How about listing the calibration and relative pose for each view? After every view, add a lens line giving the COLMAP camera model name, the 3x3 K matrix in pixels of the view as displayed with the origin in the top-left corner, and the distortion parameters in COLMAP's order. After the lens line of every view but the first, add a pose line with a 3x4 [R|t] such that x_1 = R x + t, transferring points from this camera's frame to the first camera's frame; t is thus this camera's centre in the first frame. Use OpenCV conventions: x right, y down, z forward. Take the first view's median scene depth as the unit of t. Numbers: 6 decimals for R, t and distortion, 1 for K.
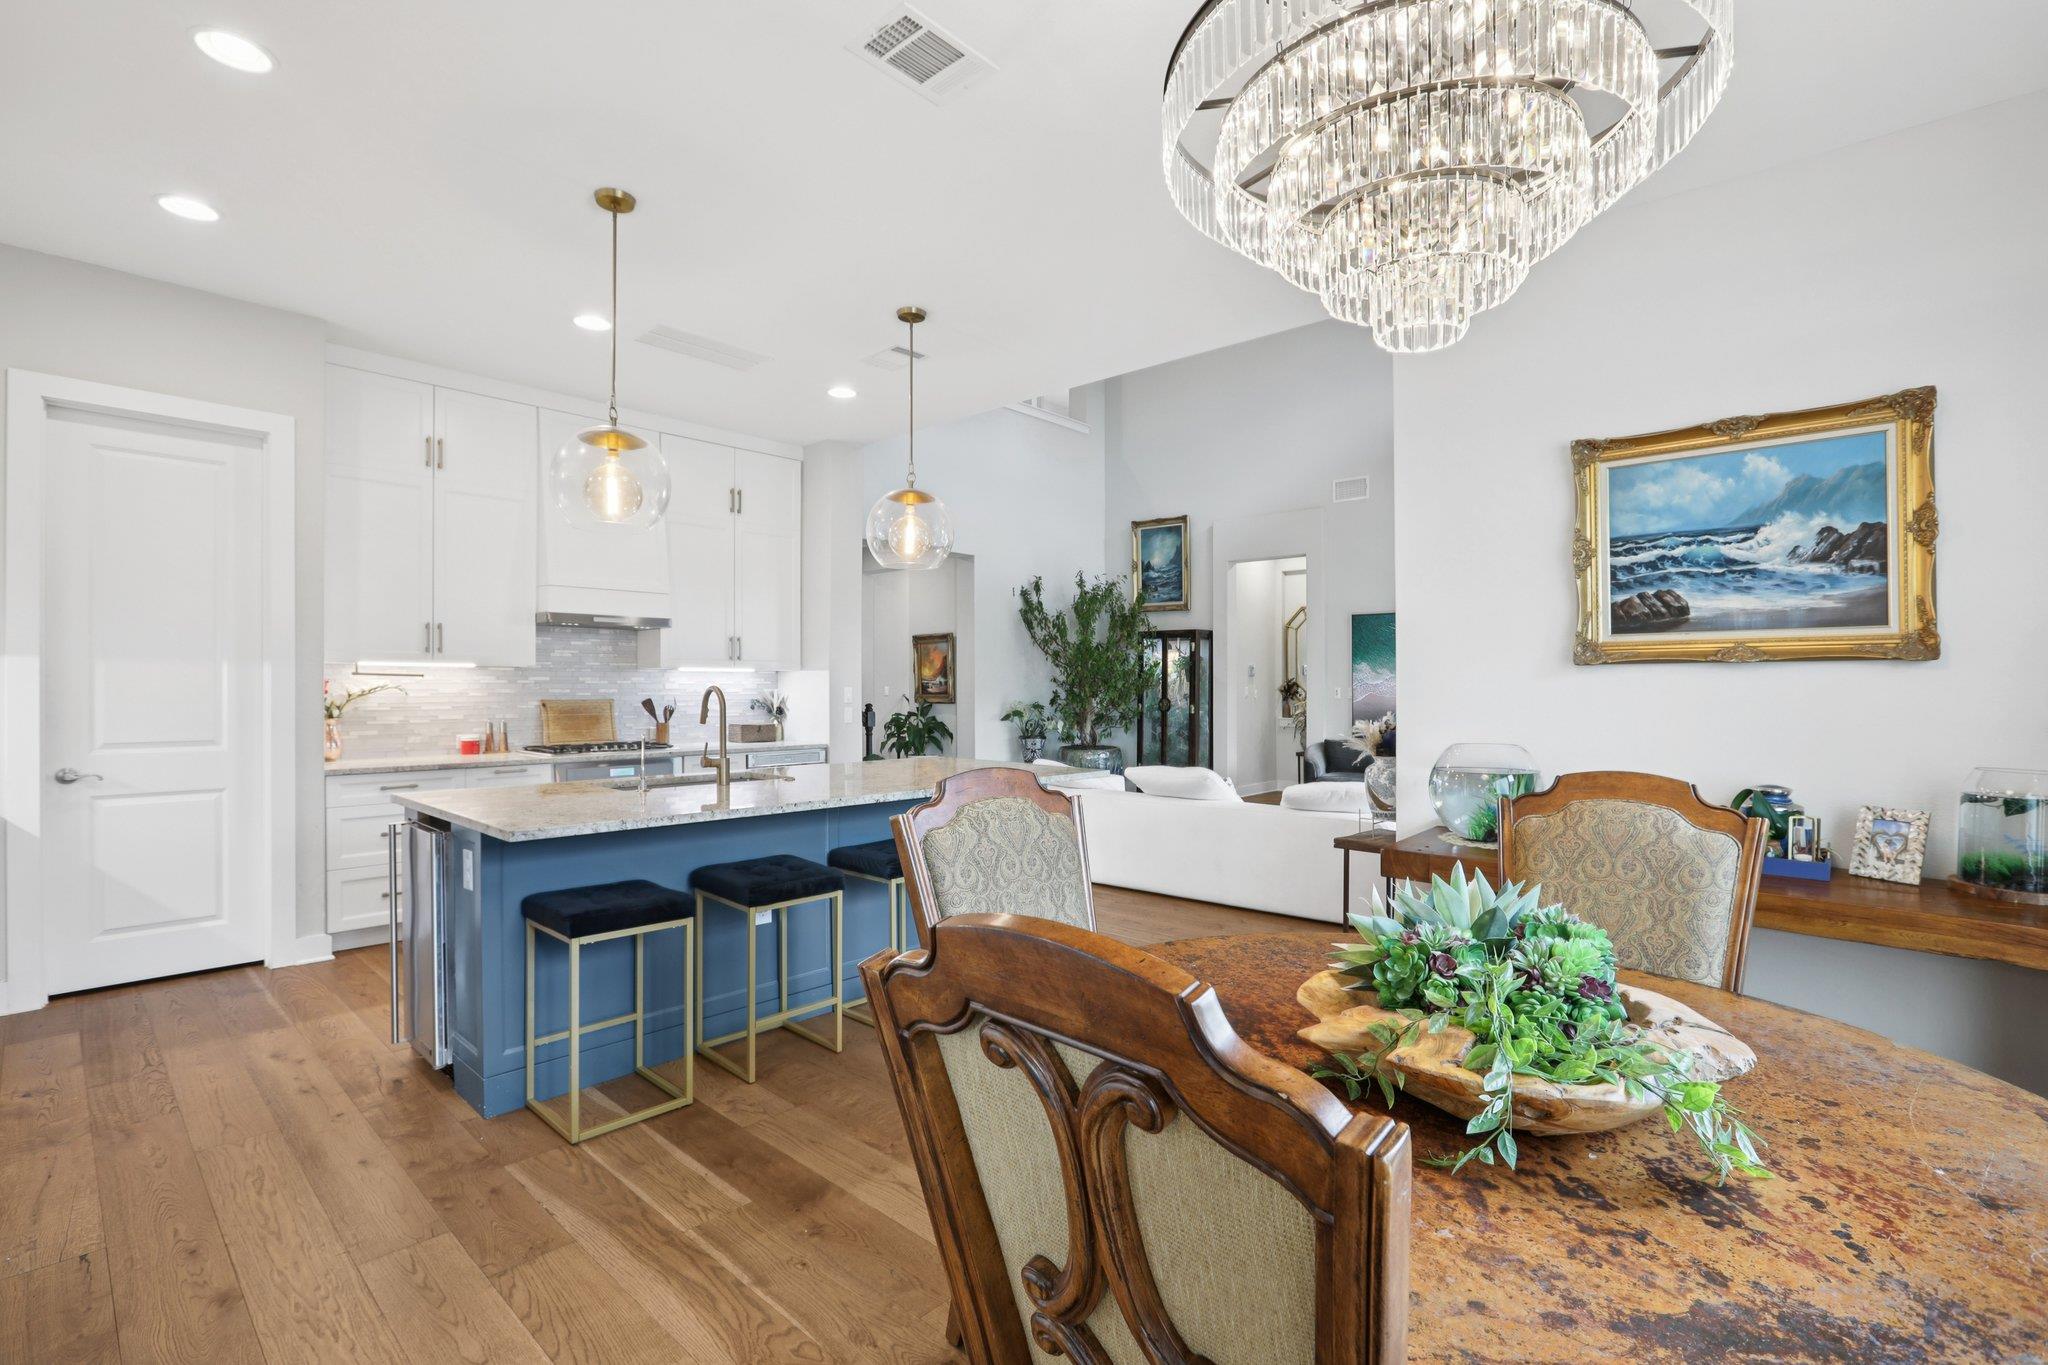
lens RADIAL K [[934.3, 0, 1028.0], [0, 934.3, 681.6], [0, 0, 1]] dist [-0.041730, 0.016438]
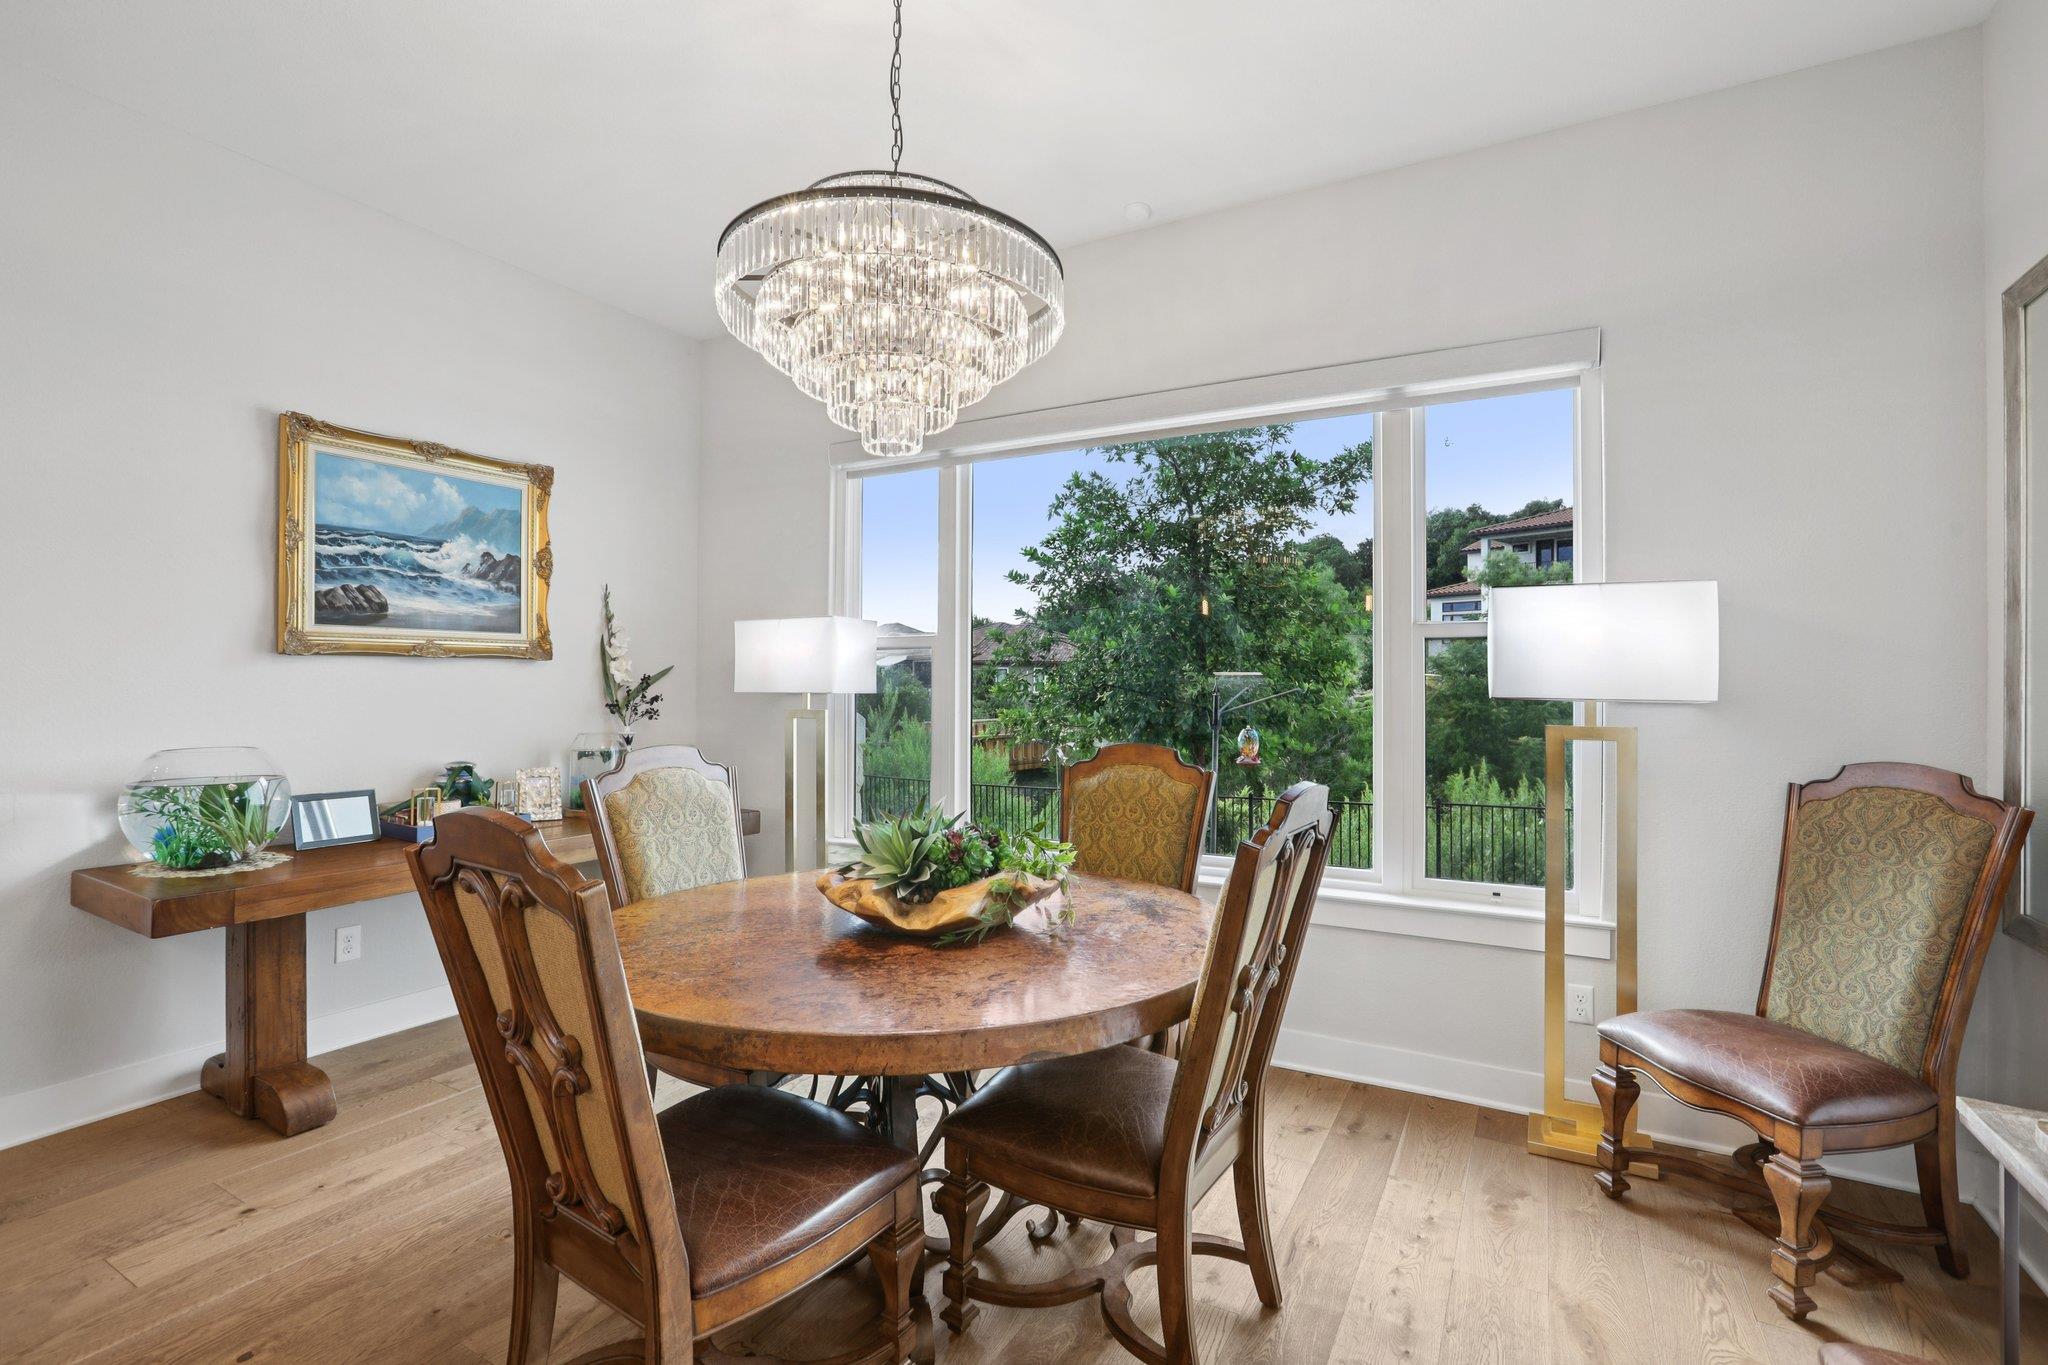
lens RADIAL K [[934.3, 0, 1036.4], [0, 934.3, 672.8], [0, 0, 1]] dist [-0.041730, 0.016438]
pose [[-0.231814, 0.005801, 0.972743, -0.368461], [-0.009900, 0.999916, -0.008322, 0.000135], [-0.972710, -0.011559, -0.231737, 0.381185]]
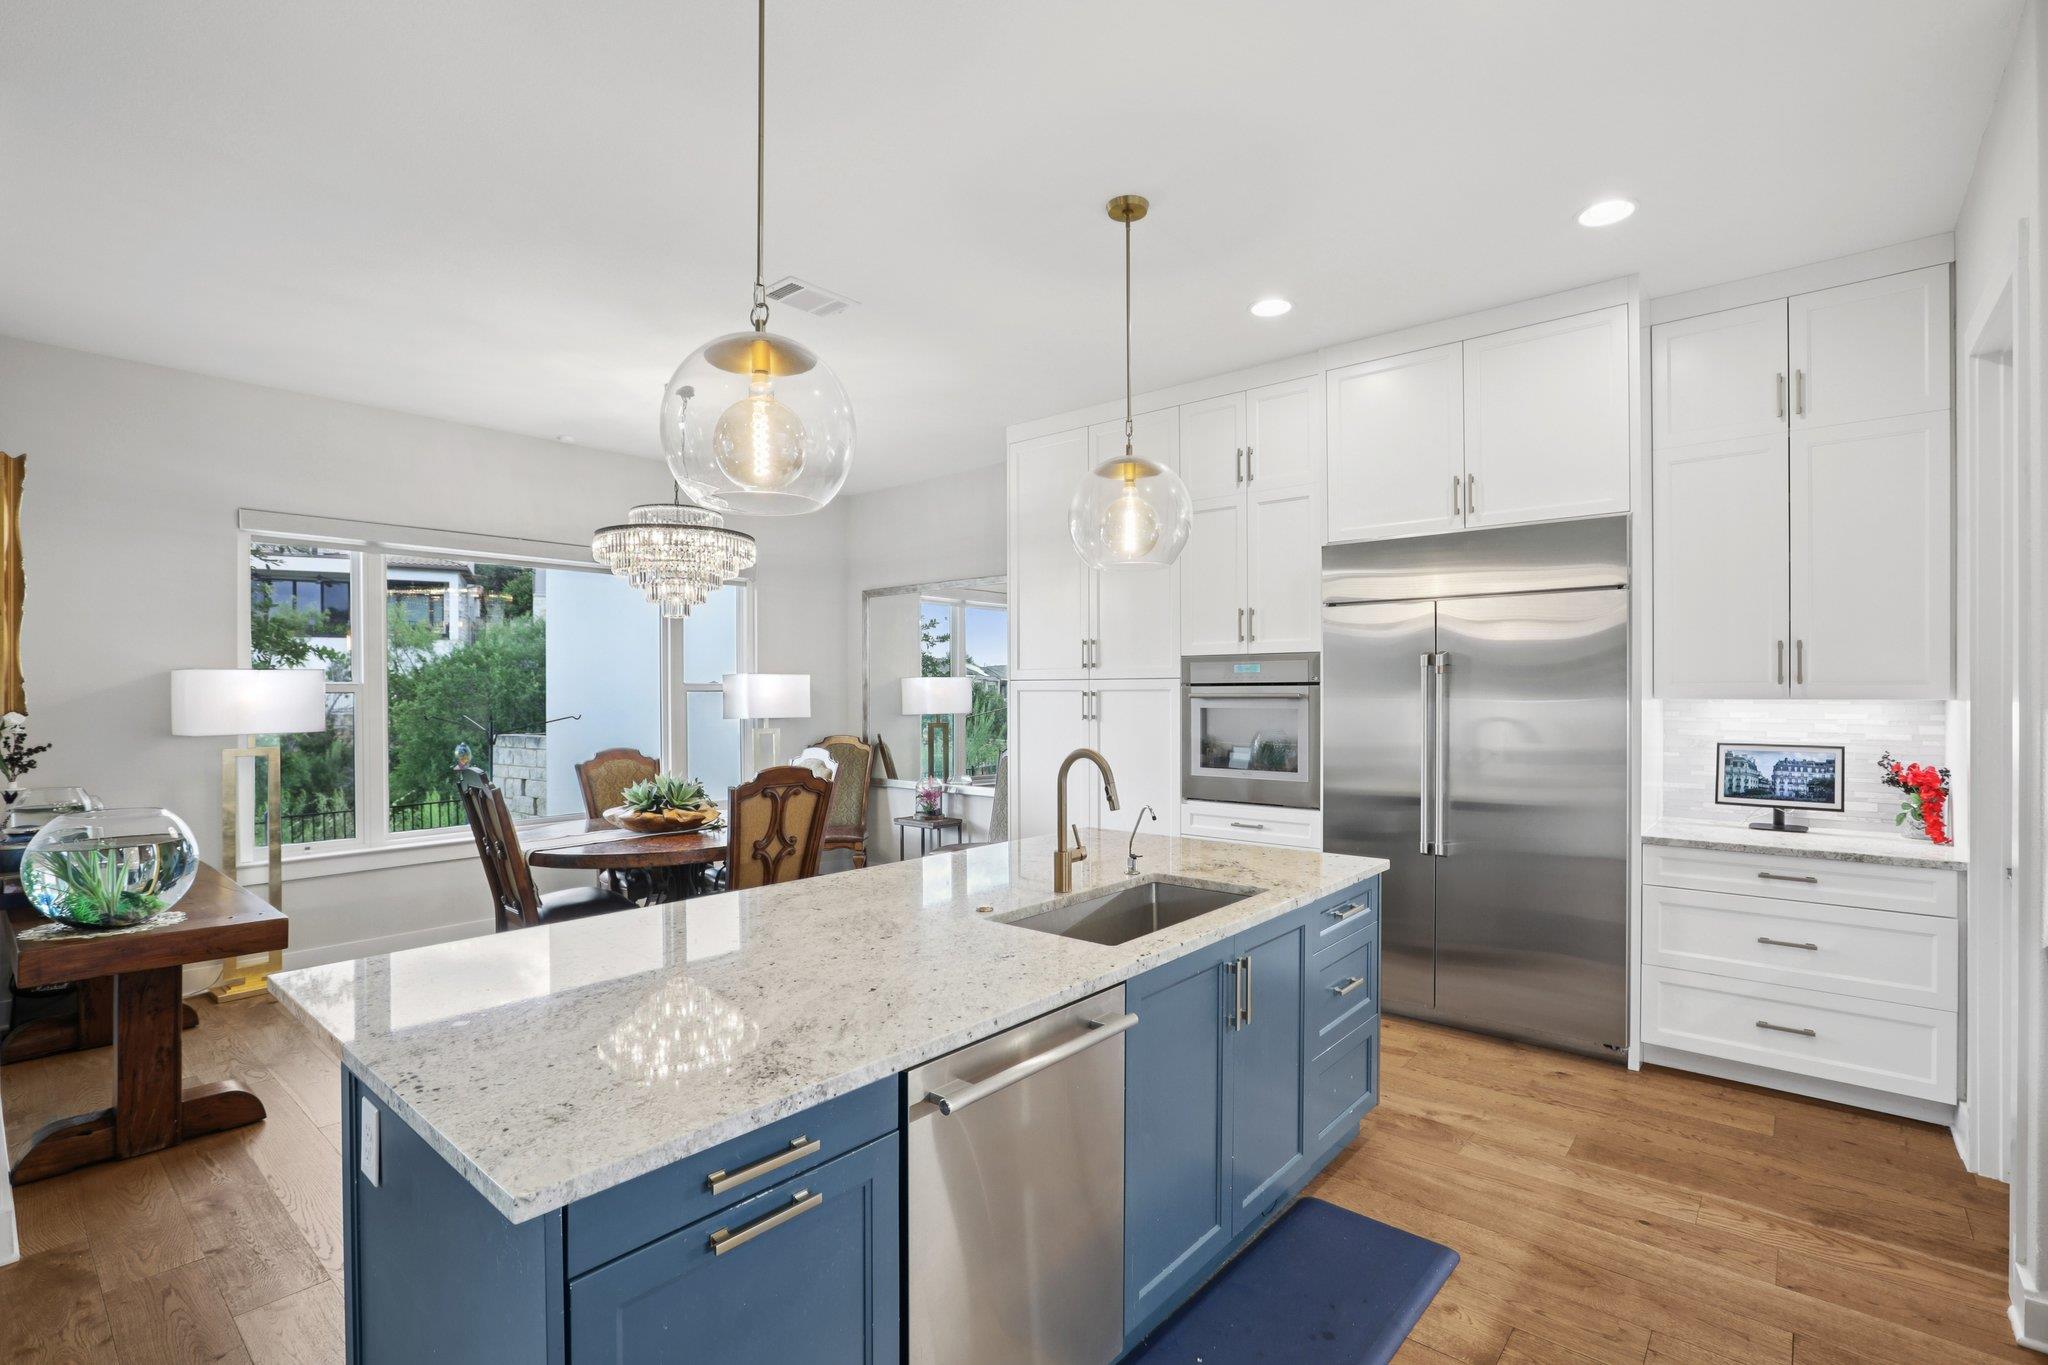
lens RADIAL K [[934.3, 0, 1040.6], [0, 934.3, 688.0], [0, 0, 1]] dist [-0.041730, 0.016438]
pose [[-0.999162, -0.001123, -0.040905, -0.245800], [-0.000784, 0.999965, -0.008304, -0.029382], [0.040913, -0.008265, -0.999129, 1.481584]]
